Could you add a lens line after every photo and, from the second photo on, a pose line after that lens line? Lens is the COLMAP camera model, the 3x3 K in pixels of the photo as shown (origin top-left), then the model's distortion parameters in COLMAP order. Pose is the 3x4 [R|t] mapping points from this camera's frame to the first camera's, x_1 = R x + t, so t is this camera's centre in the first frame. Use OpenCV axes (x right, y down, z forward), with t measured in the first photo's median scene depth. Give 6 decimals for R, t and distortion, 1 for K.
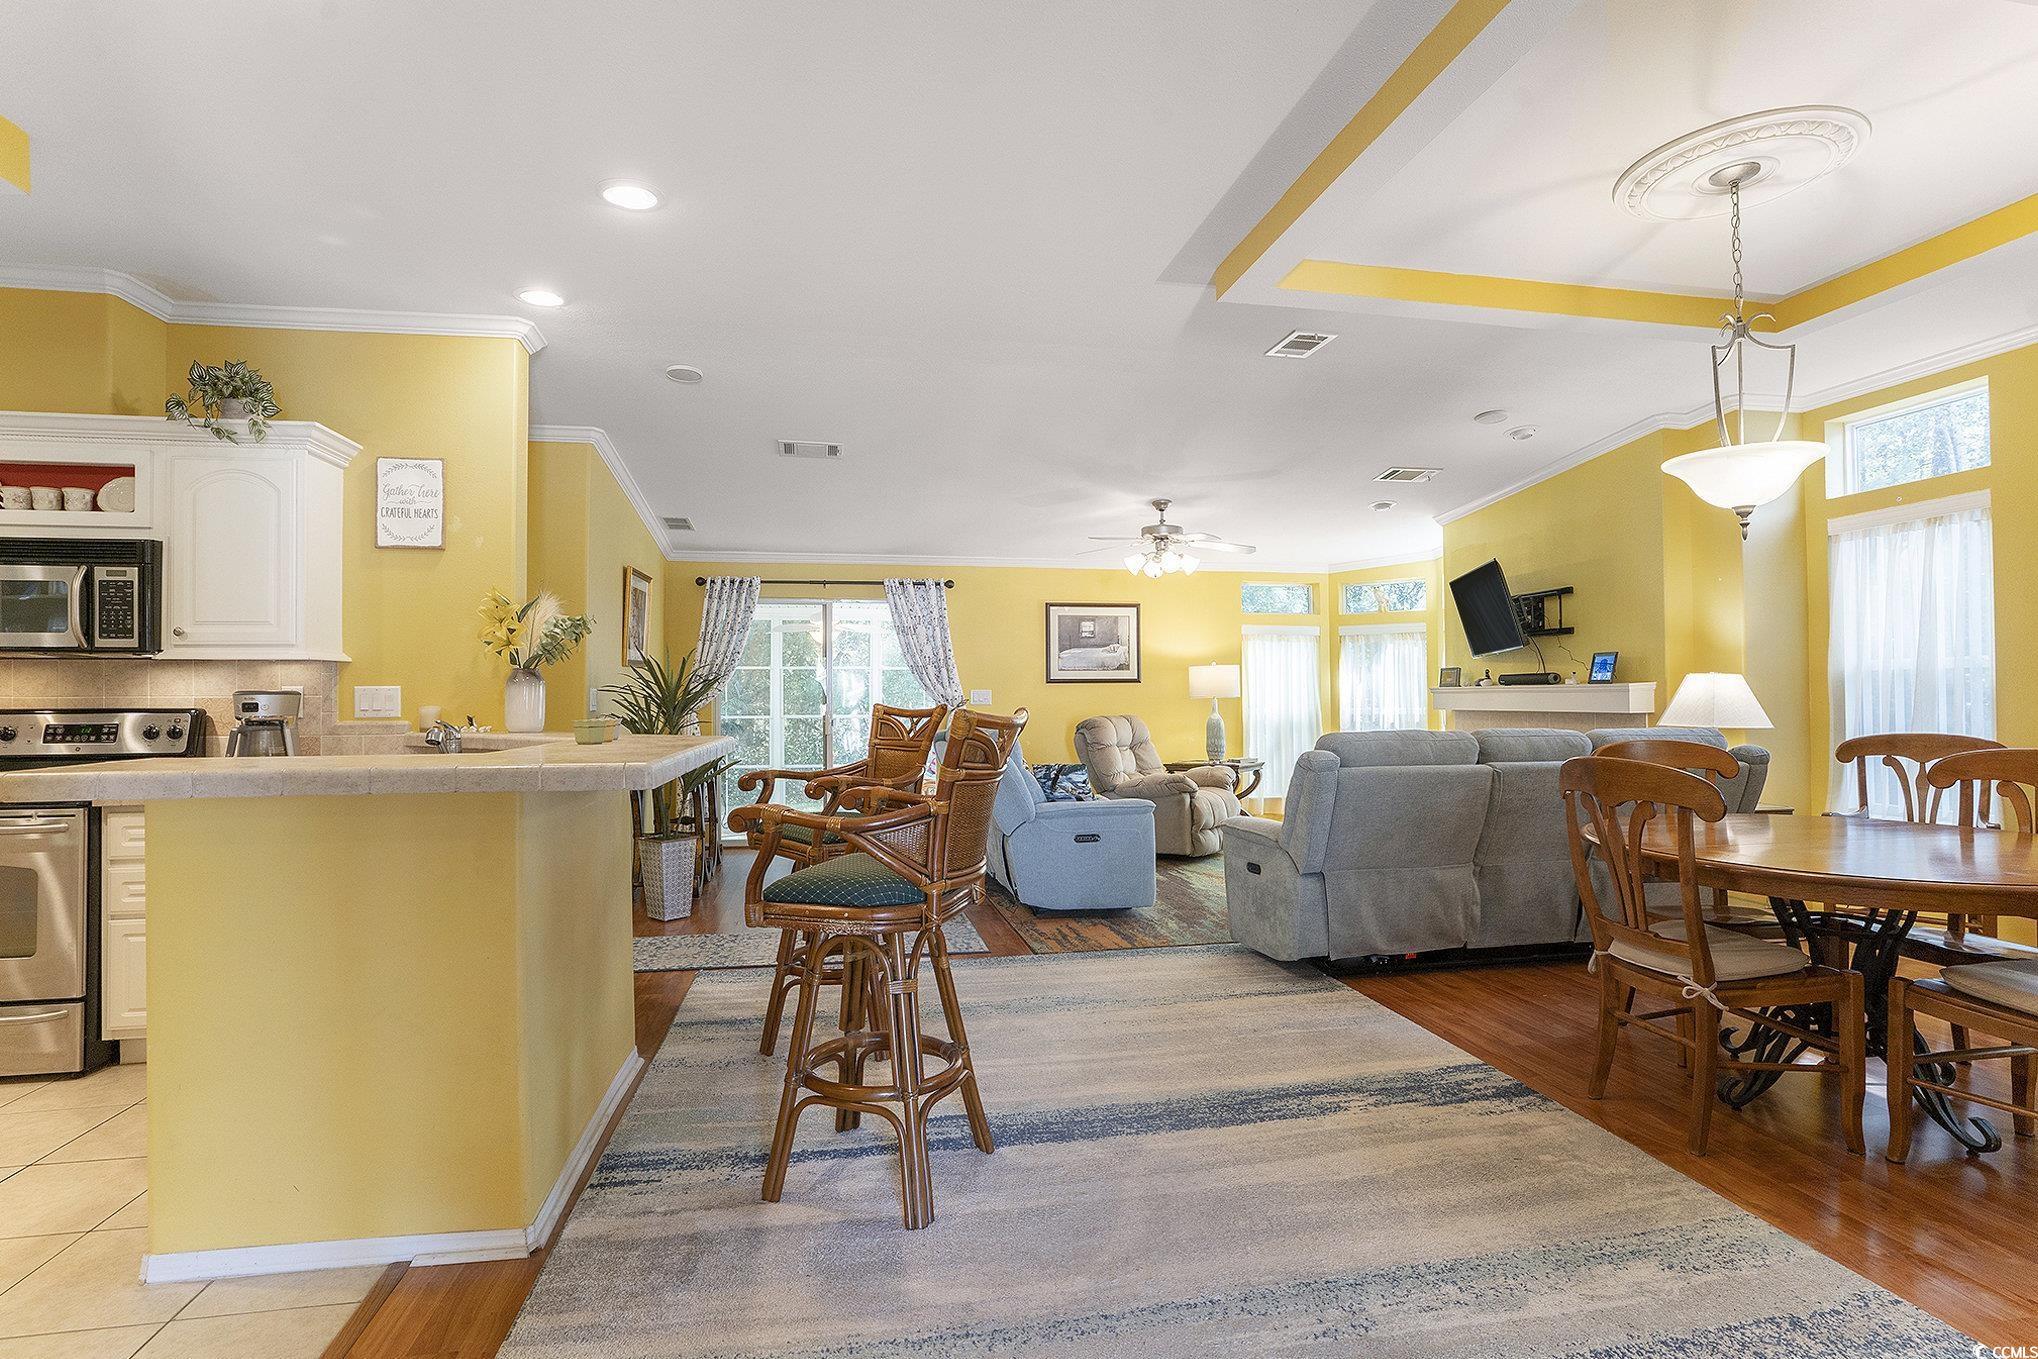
lens RADIAL K [[1009.2, 0, 1028.6], [0, 1009.2, 685.1], [0, 0, 1]] dist [-0.051987, 0.009183]
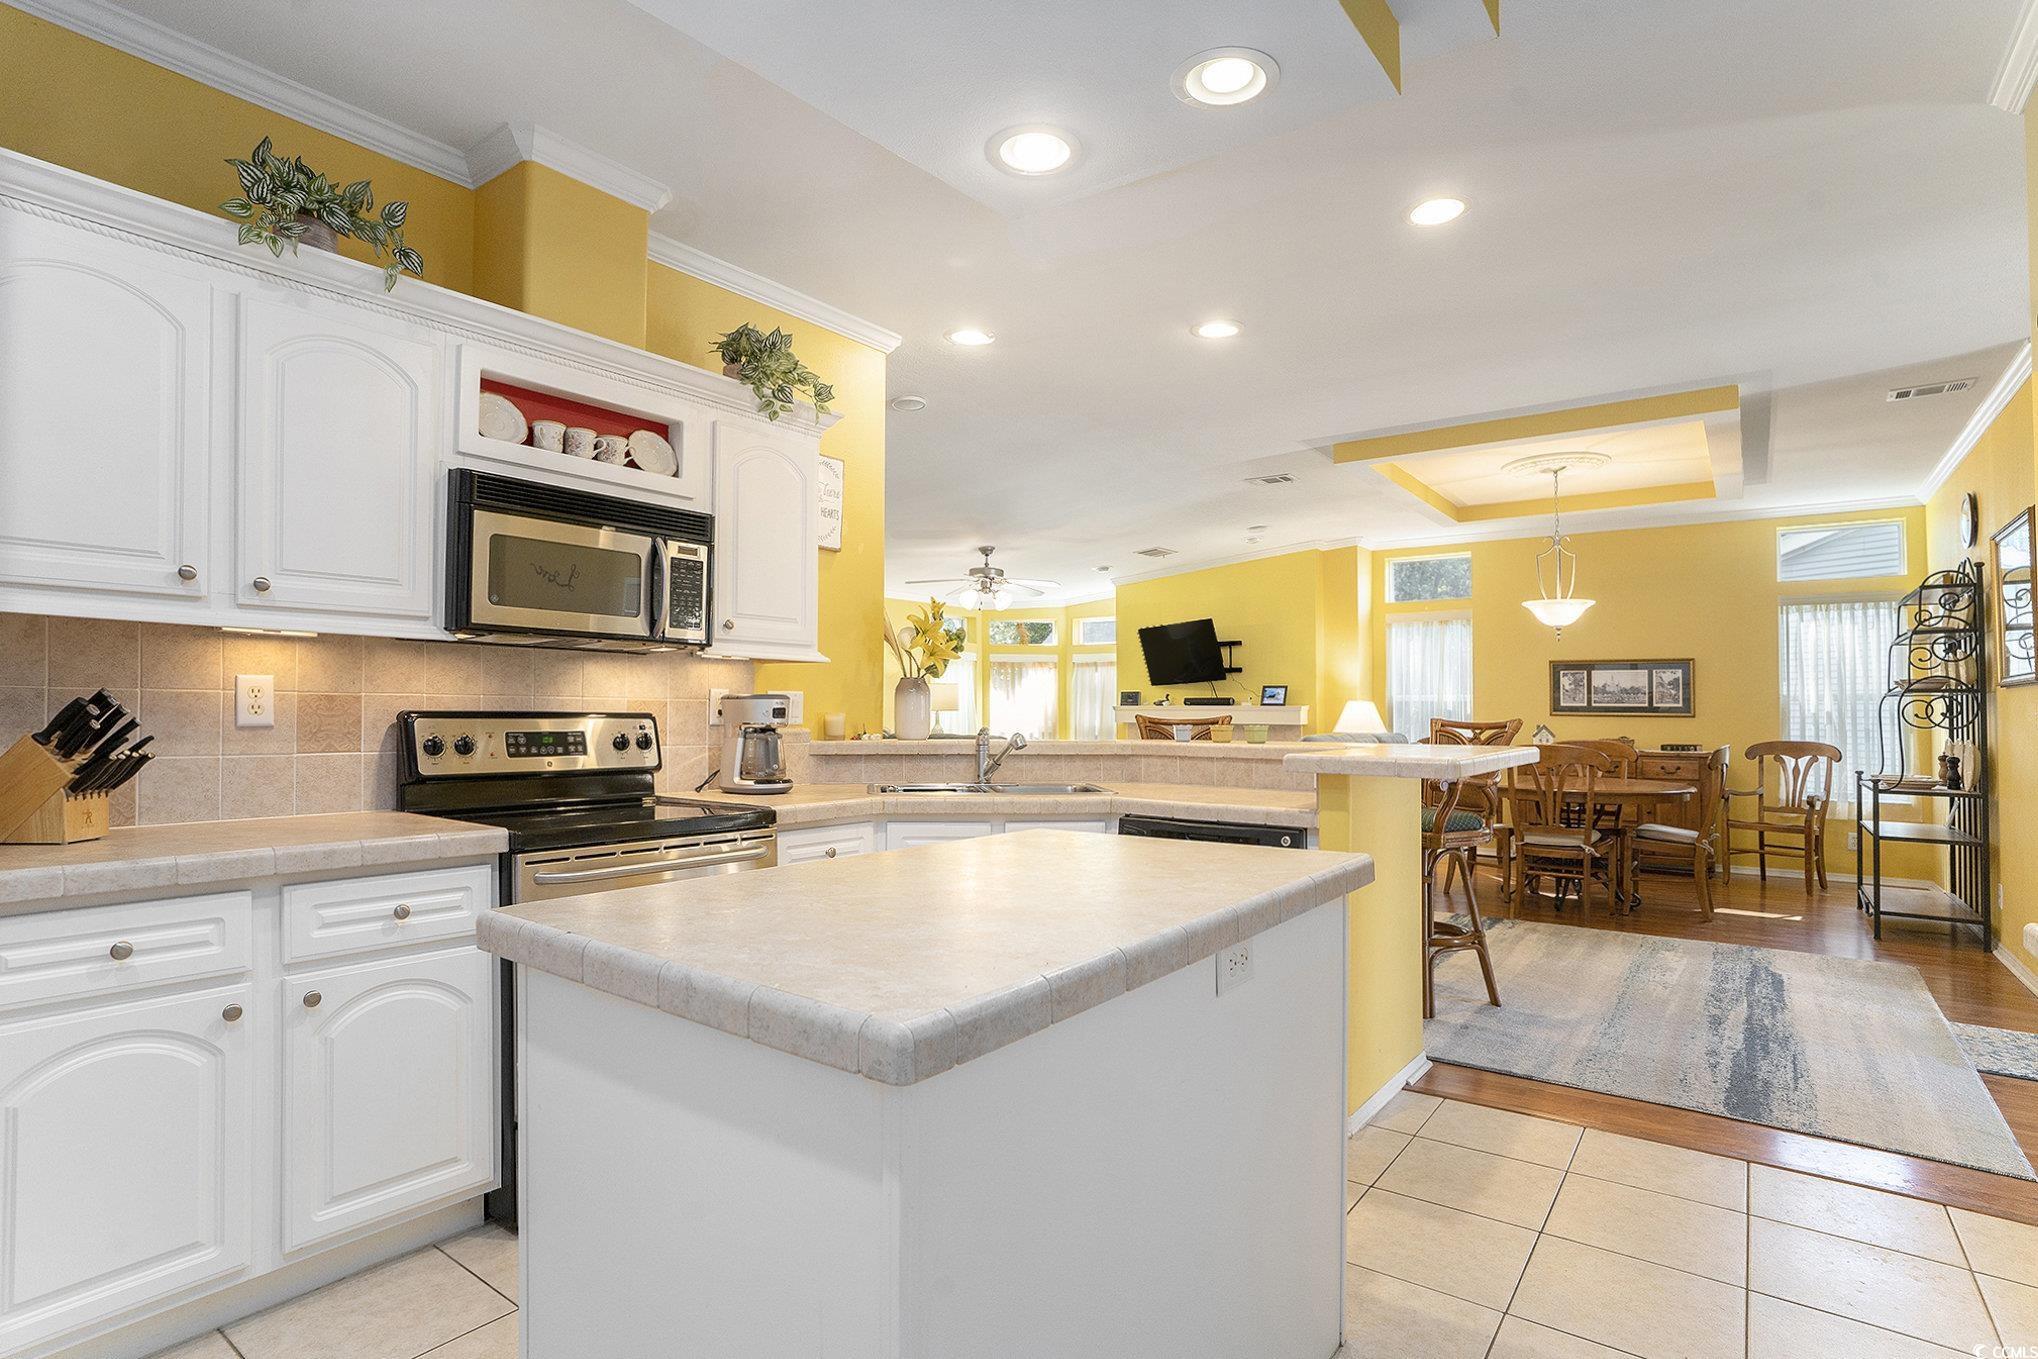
lens RADIAL K [[1009.2, 0, 1021.9], [0, 1009.2, 683.2], [0, 0, 1]] dist [-0.051987, 0.009183]
pose [[0.739812, 0.029835, 0.672151, -1.183947], [-0.018560, 0.999541, -0.023939, 0.013137], [-0.672557, 0.005235, 0.740027, 0.148300]]
